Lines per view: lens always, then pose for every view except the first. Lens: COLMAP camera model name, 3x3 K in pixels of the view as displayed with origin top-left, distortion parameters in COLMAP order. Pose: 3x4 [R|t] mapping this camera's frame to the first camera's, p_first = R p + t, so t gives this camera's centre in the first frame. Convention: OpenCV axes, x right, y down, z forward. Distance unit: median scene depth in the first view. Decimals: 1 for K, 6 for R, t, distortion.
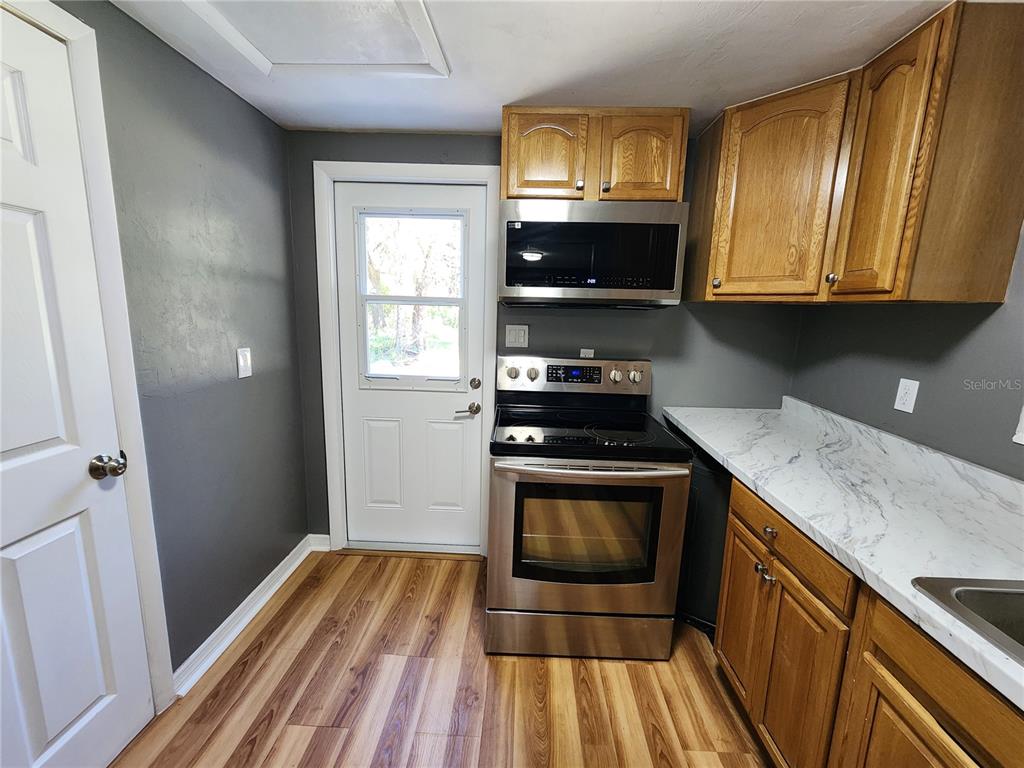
lens RADIAL K [[422.4, 0, 512.0], [0, 422.4, 381.4], [0, 0, 1]] dist [0.000555, -0.000044]
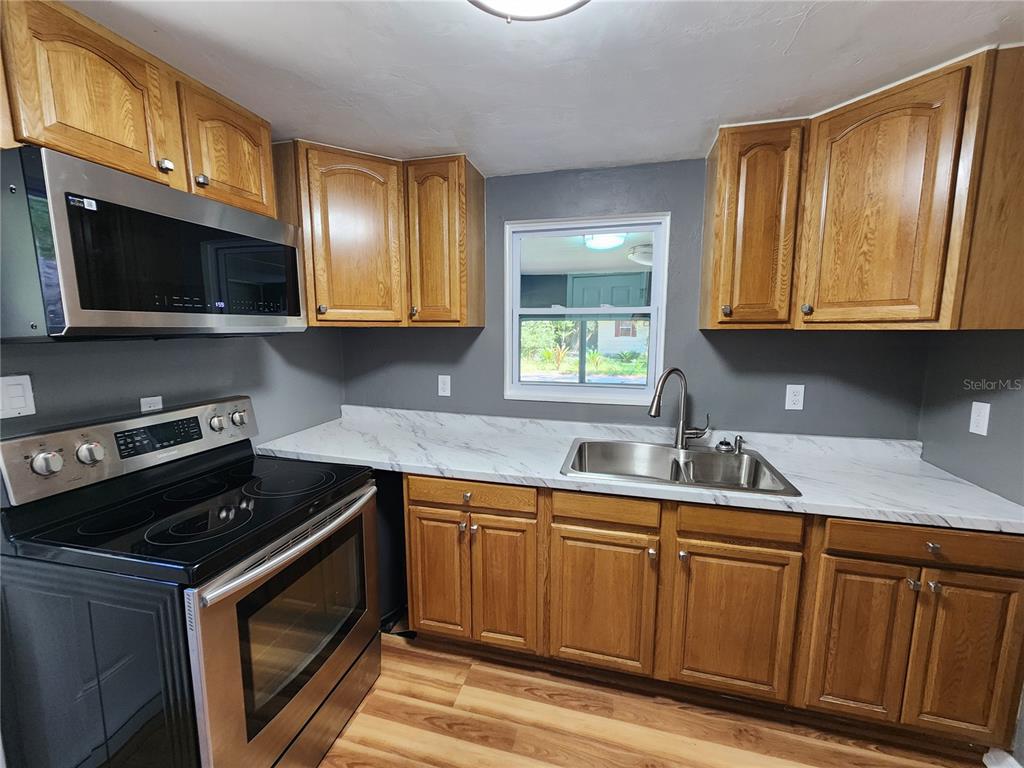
lens RADIAL K [[422.4, 0, 511.8], [0, 422.4, 382.7], [0, 0, 1]] dist [0.000555, -0.000044]
pose [[0.219171, -0.149449, 0.964173, -0.495284], [0.172497, 0.978568, 0.112469, -0.106655], [-0.960317, 0.141667, 0.240253, 0.376232]]
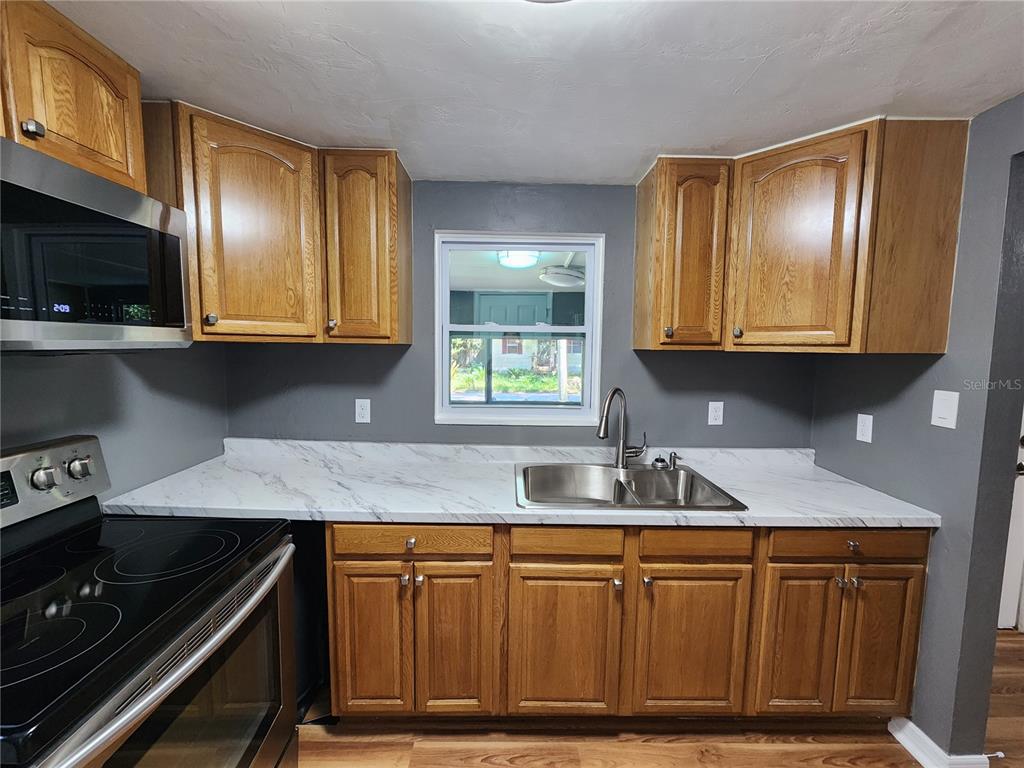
lens RADIAL K [[422.4, 0, 513.3], [0, 422.4, 382.4], [0, 0, 1]] dist [0.000555, -0.000044]
pose [[-0.049316, -0.112067, 0.992476, -0.405364], [0.157193, 0.980431, 0.118517, -0.136634], [-0.986336, 0.161855, -0.030735, 0.538982]]
